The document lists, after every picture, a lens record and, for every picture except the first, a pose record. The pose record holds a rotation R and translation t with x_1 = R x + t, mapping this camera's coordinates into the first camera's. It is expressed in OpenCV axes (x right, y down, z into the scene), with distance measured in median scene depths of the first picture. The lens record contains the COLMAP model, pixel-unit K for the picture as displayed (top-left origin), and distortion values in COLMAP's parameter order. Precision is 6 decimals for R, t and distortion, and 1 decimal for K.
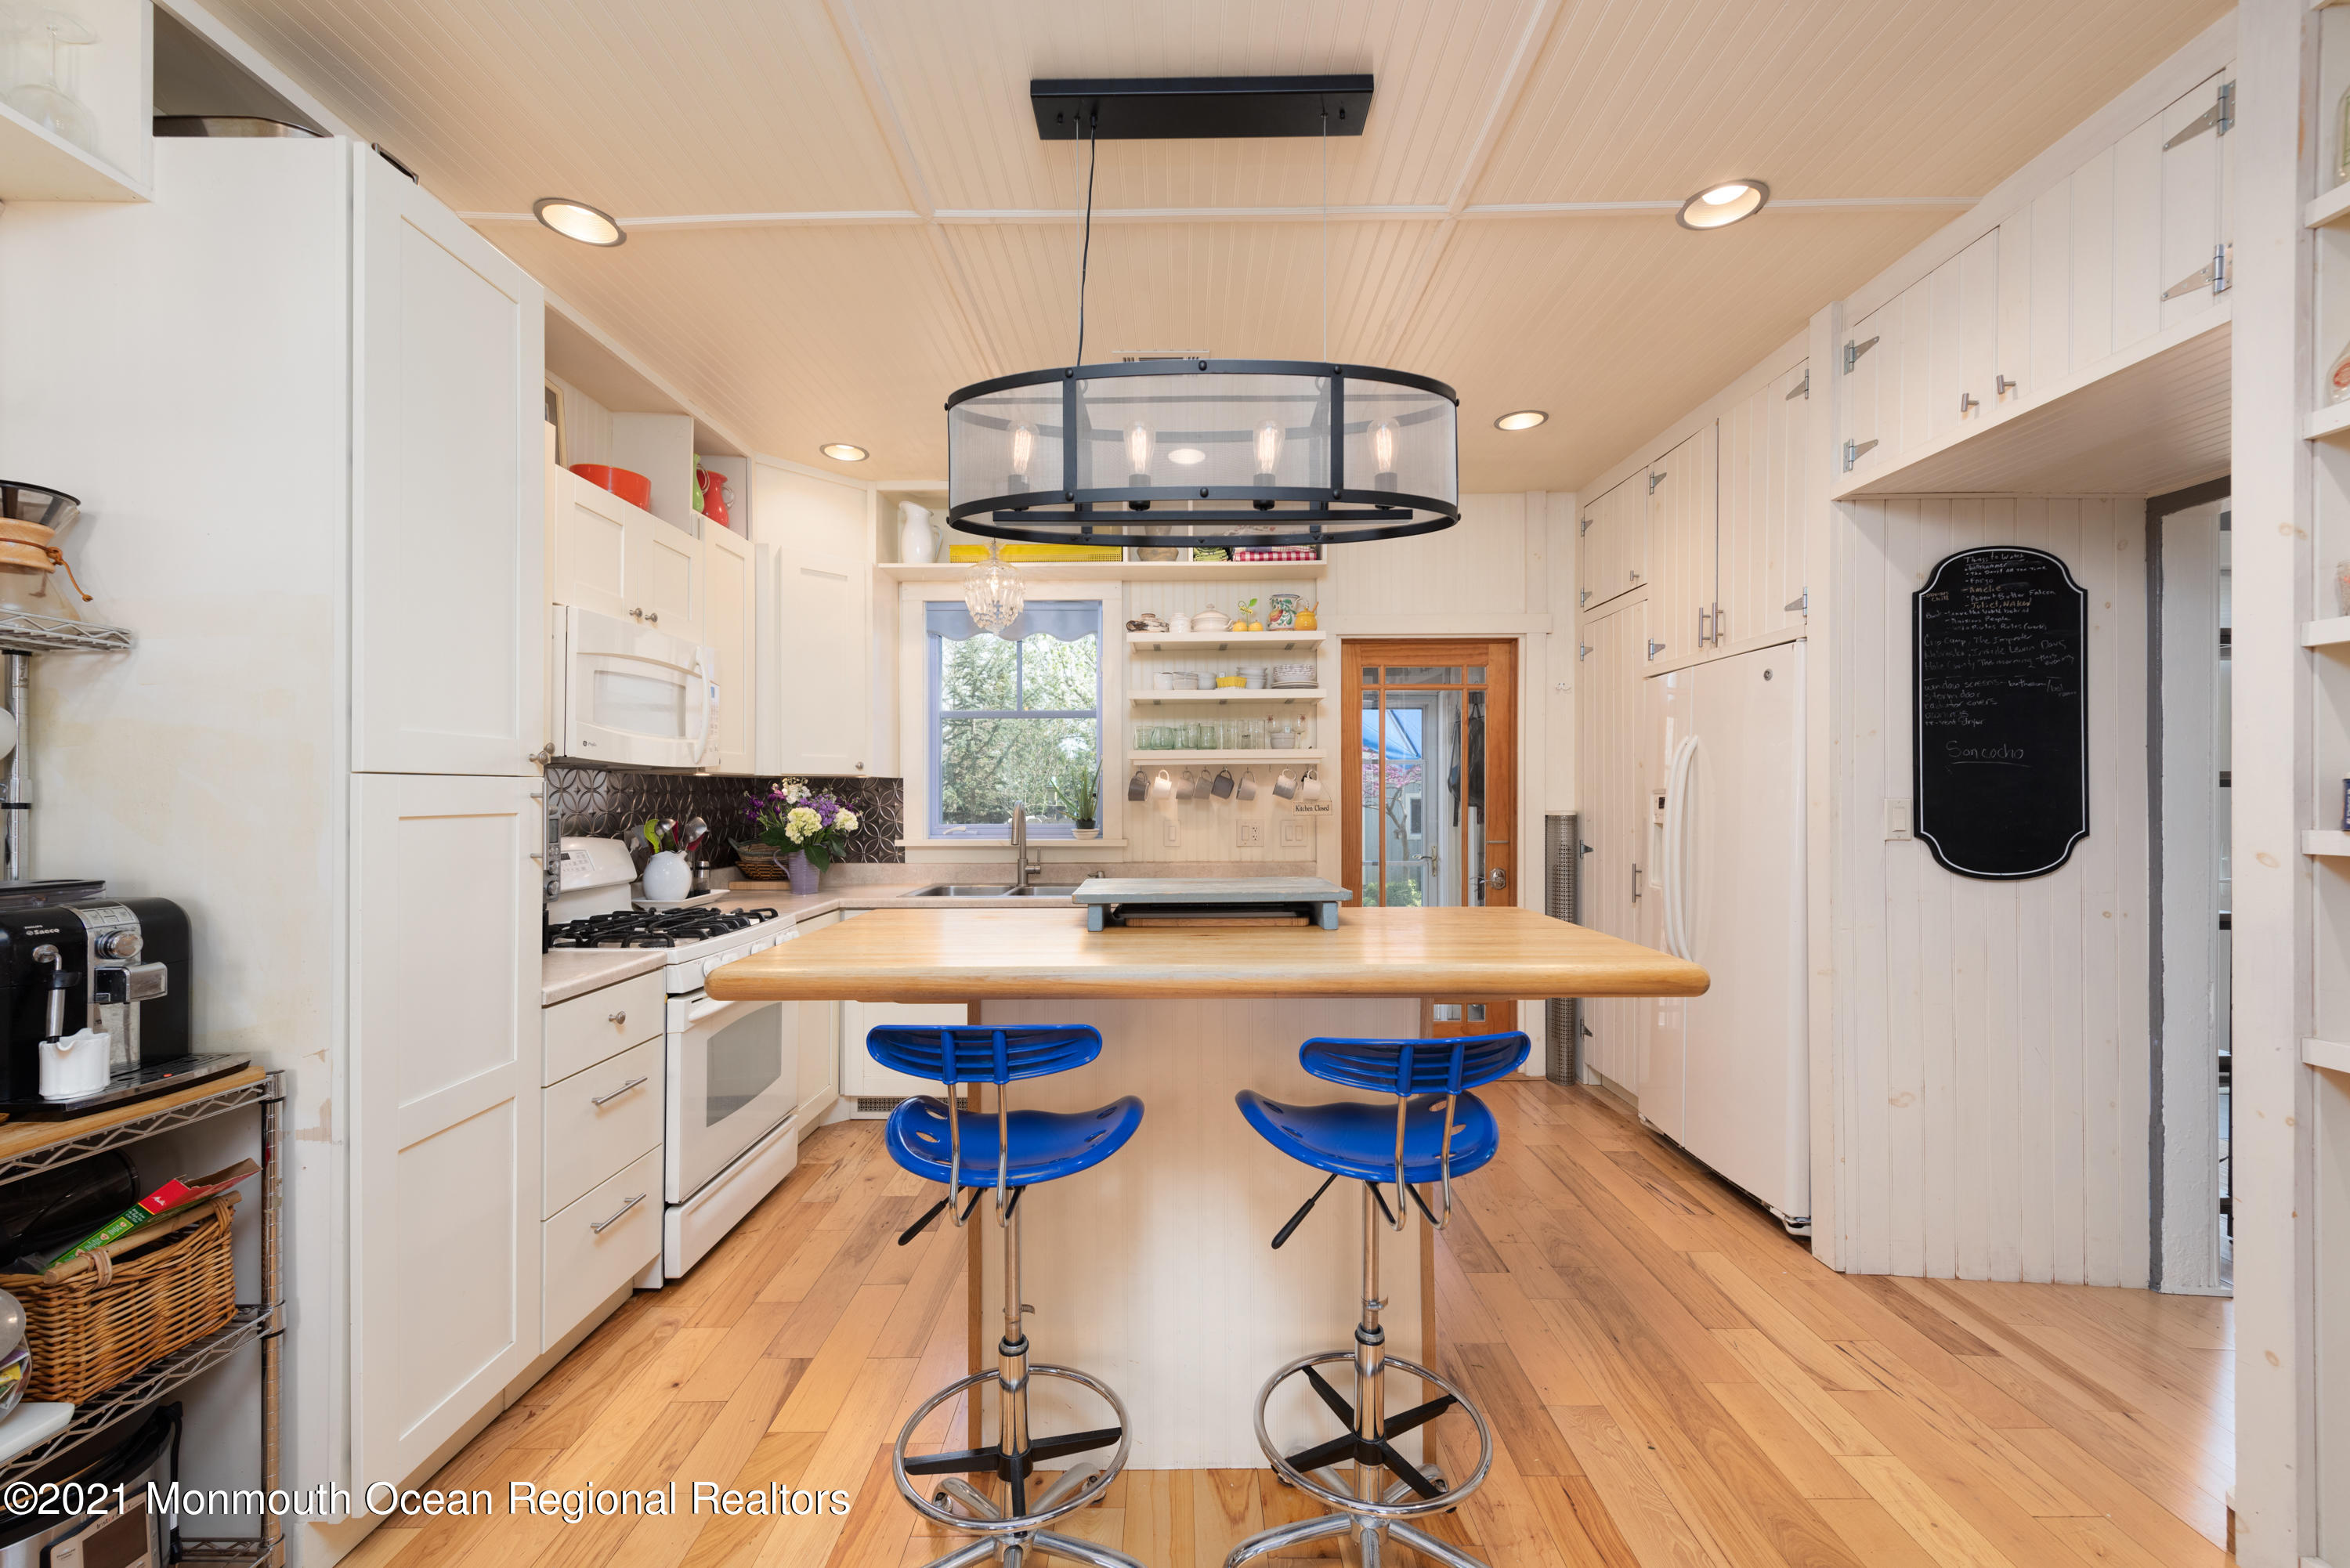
lens RADIAL K [[923.9, 0, 1180.6], [0, 923.9, 792.6], [0, 0, 1]] dist [0.008637, -0.002079]
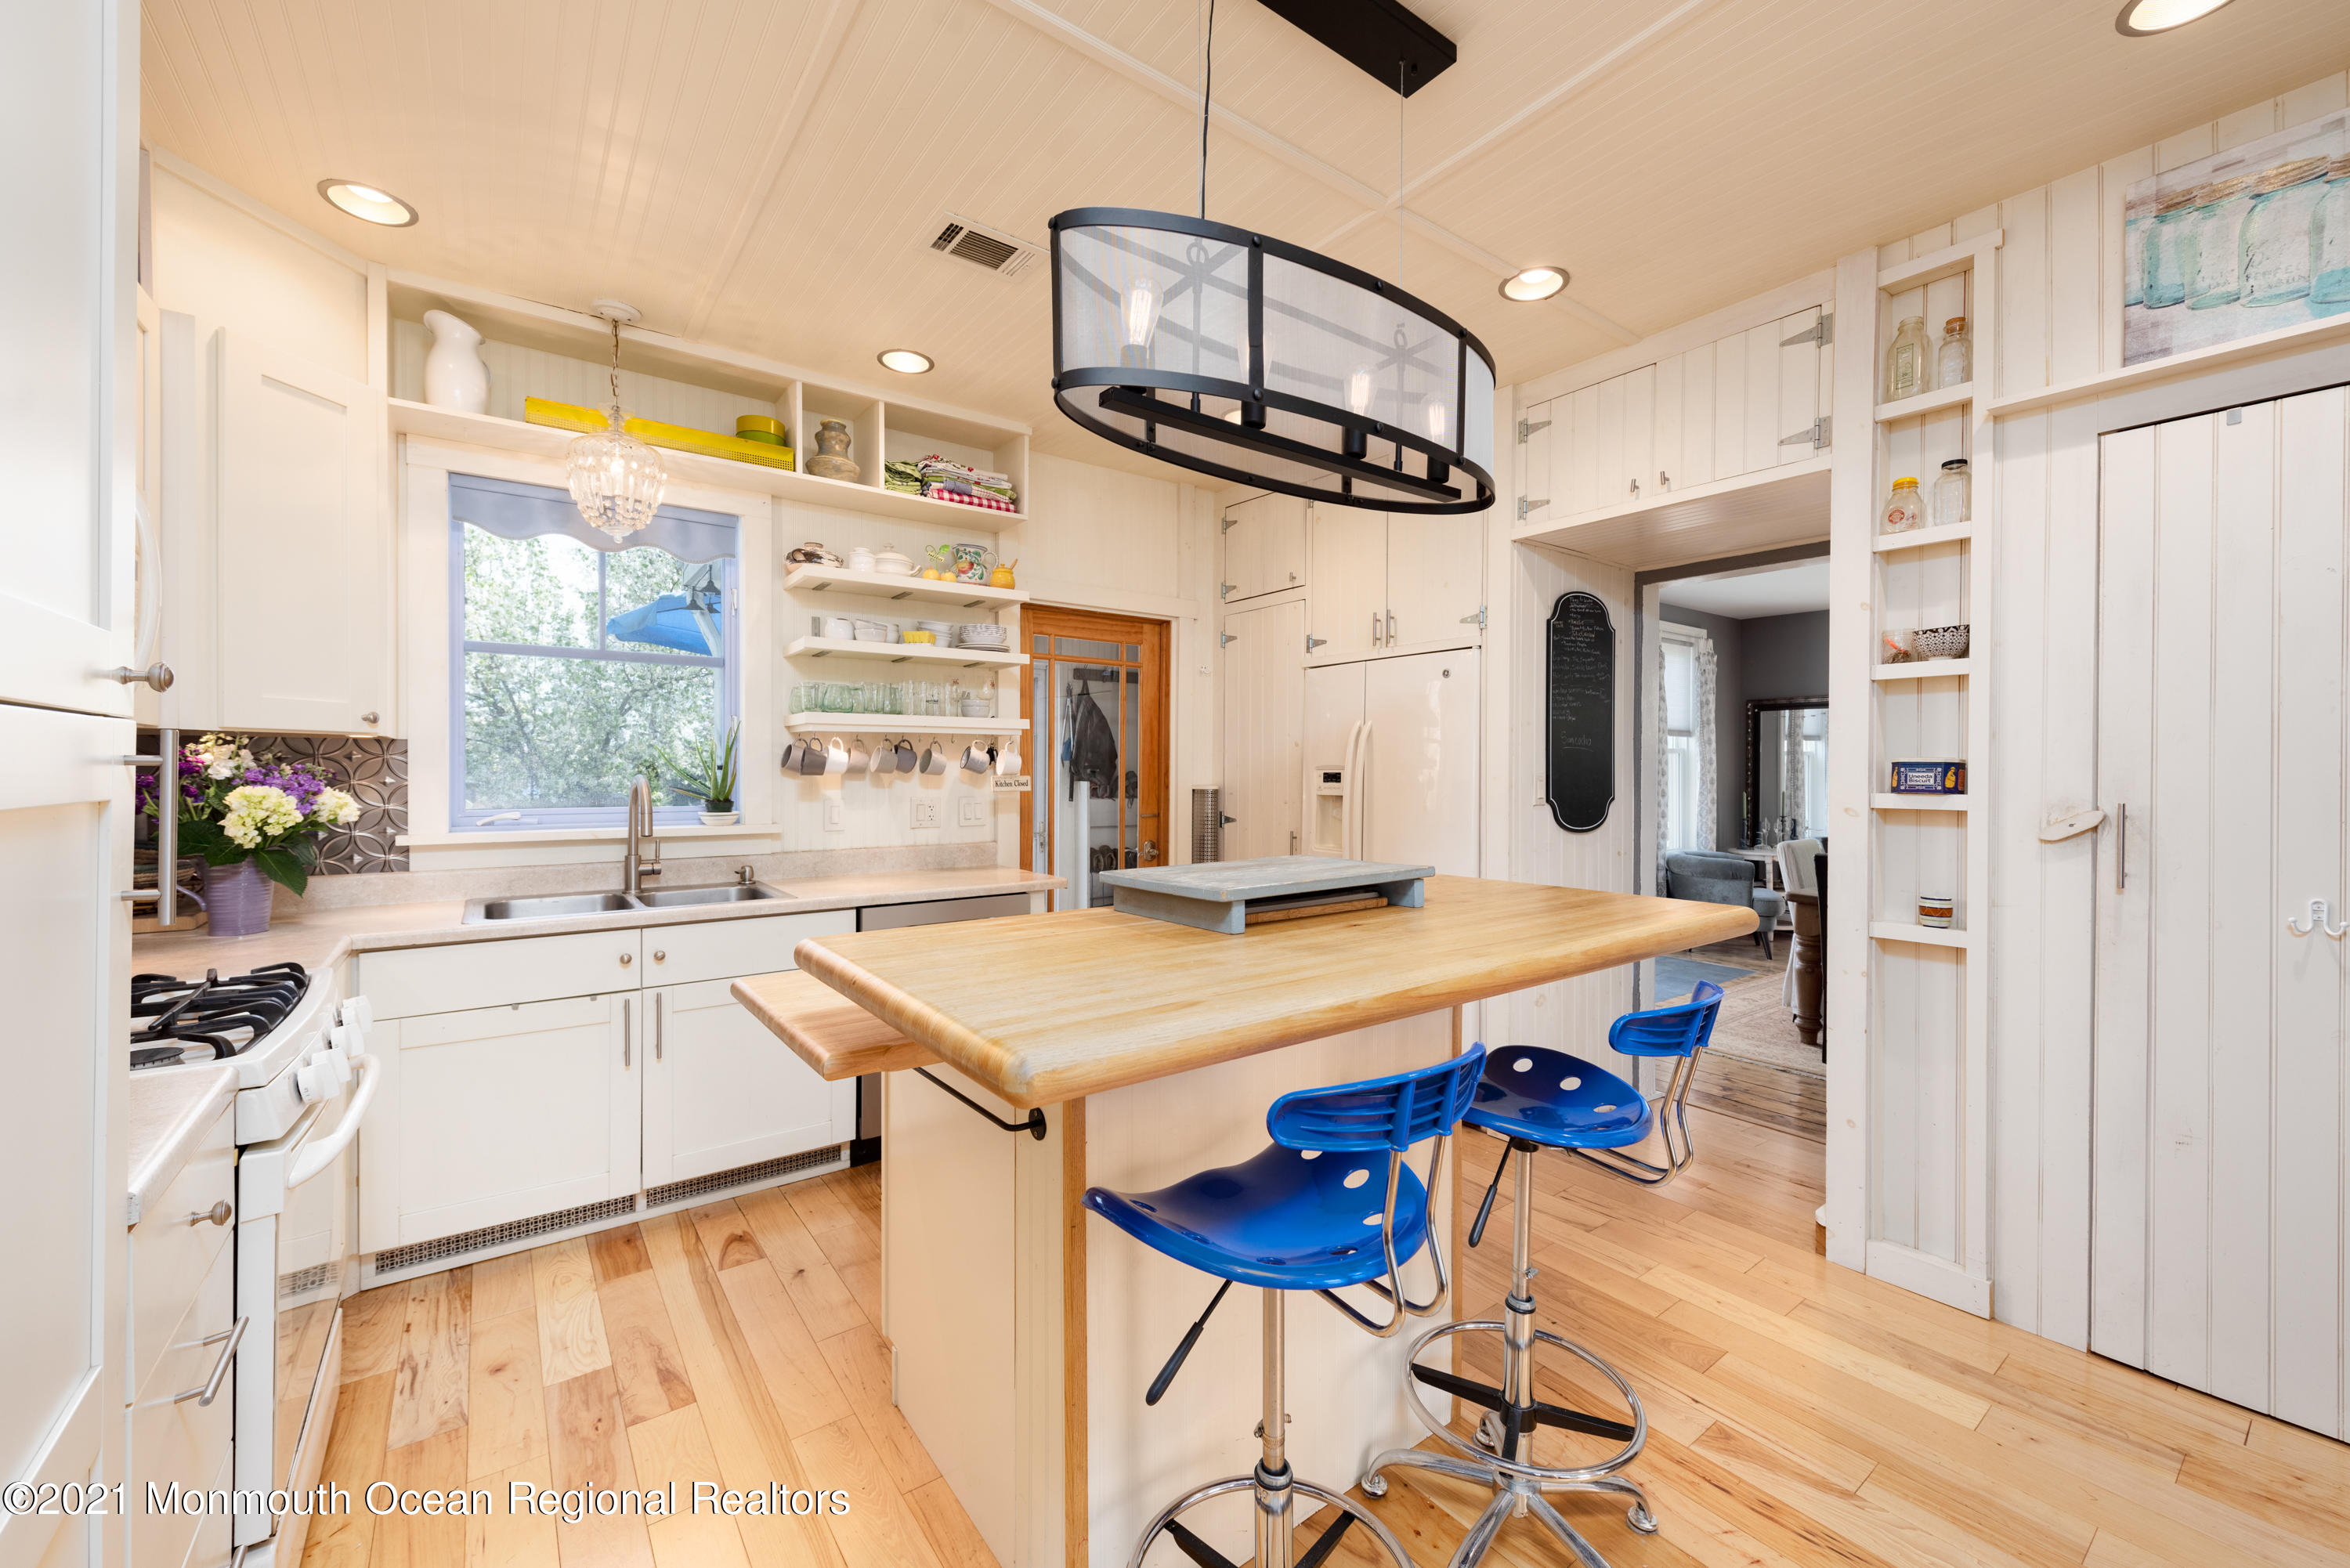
lens RADIAL K [[923.9, 0, 1187.1], [0, 923.9, 775.7], [0, 0, 1]] dist [0.008637, -0.002079]
pose [[0.795686, 0.001168, 0.605708, -0.271576], [-0.006366, 0.999959, 0.006435, 0.002203], [-0.605676, -0.008976, 0.795661, 0.164206]]
